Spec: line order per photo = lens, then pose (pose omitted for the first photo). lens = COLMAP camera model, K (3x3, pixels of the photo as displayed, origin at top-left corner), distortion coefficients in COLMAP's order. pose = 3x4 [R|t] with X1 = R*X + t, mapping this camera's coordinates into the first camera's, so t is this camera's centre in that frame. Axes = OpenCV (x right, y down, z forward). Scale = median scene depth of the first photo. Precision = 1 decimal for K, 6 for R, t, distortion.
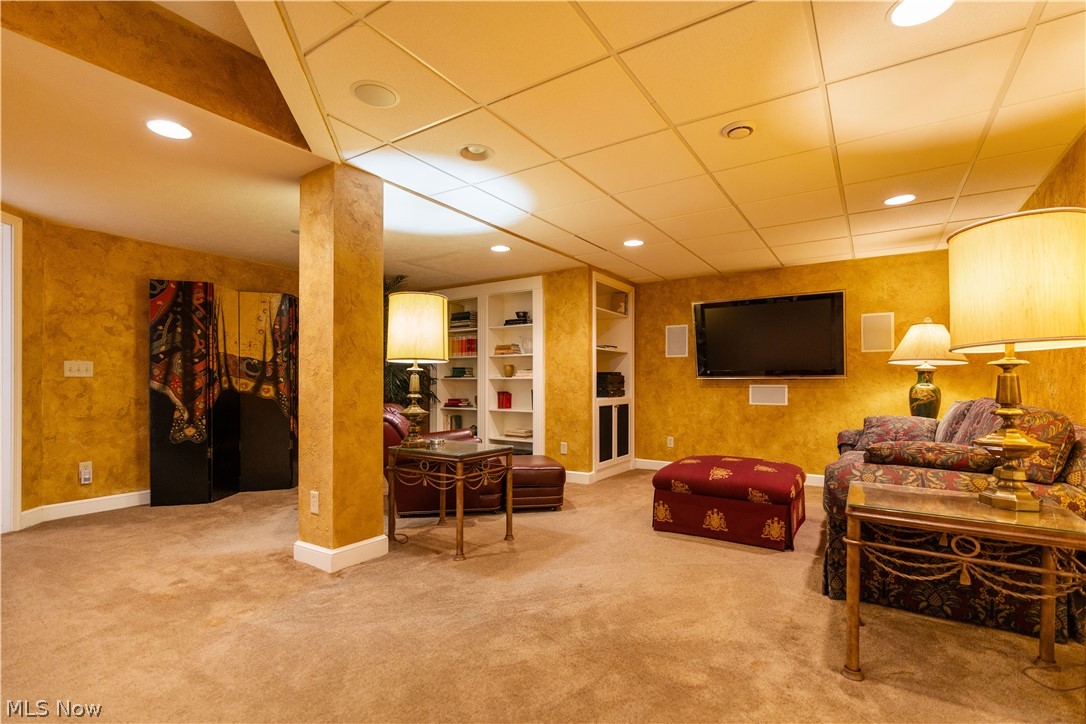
lens RADIAL K [[498.0, 0, 551.7], [0, 498.0, 379.4], [0, 0, 1]] dist [-0.010690, 0.000245]
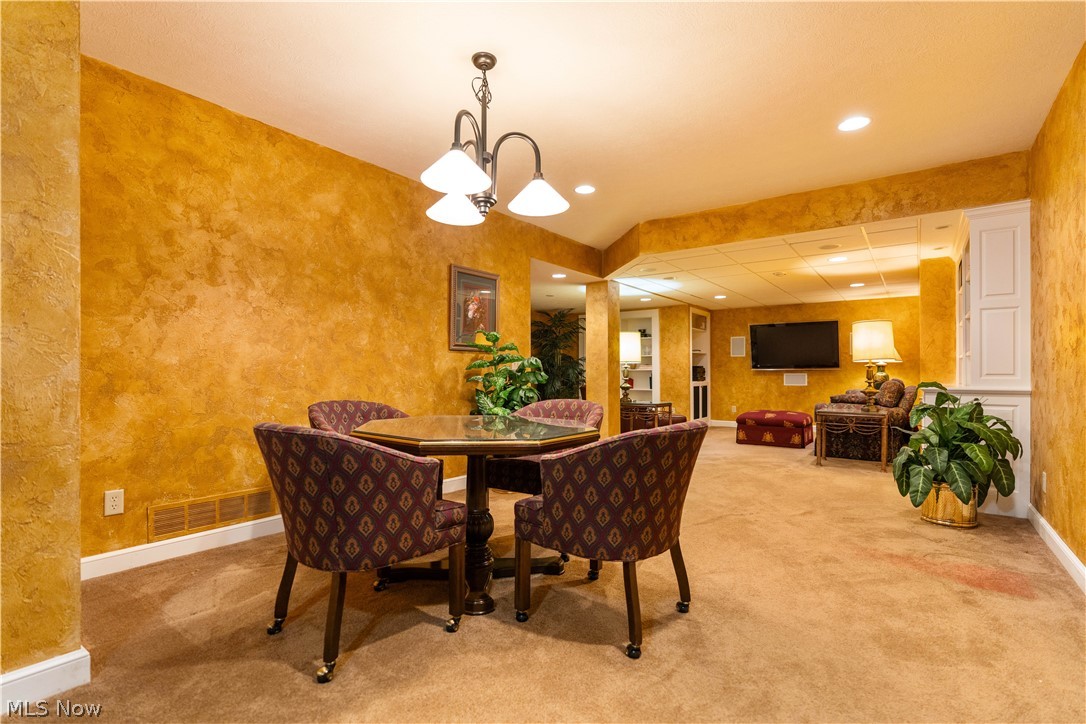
lens RADIAL K [[526.2, 0, 545.5], [0, 526.2, 369.2], [0, 0, 1]] dist [-0.011341, 0.000444]
pose [[0.998952, -0.002390, -0.045702, -0.326361], [0.002378, 0.999997, -0.000317, -0.004900], [0.045703, 0.000208, 0.998955, -0.809395]]
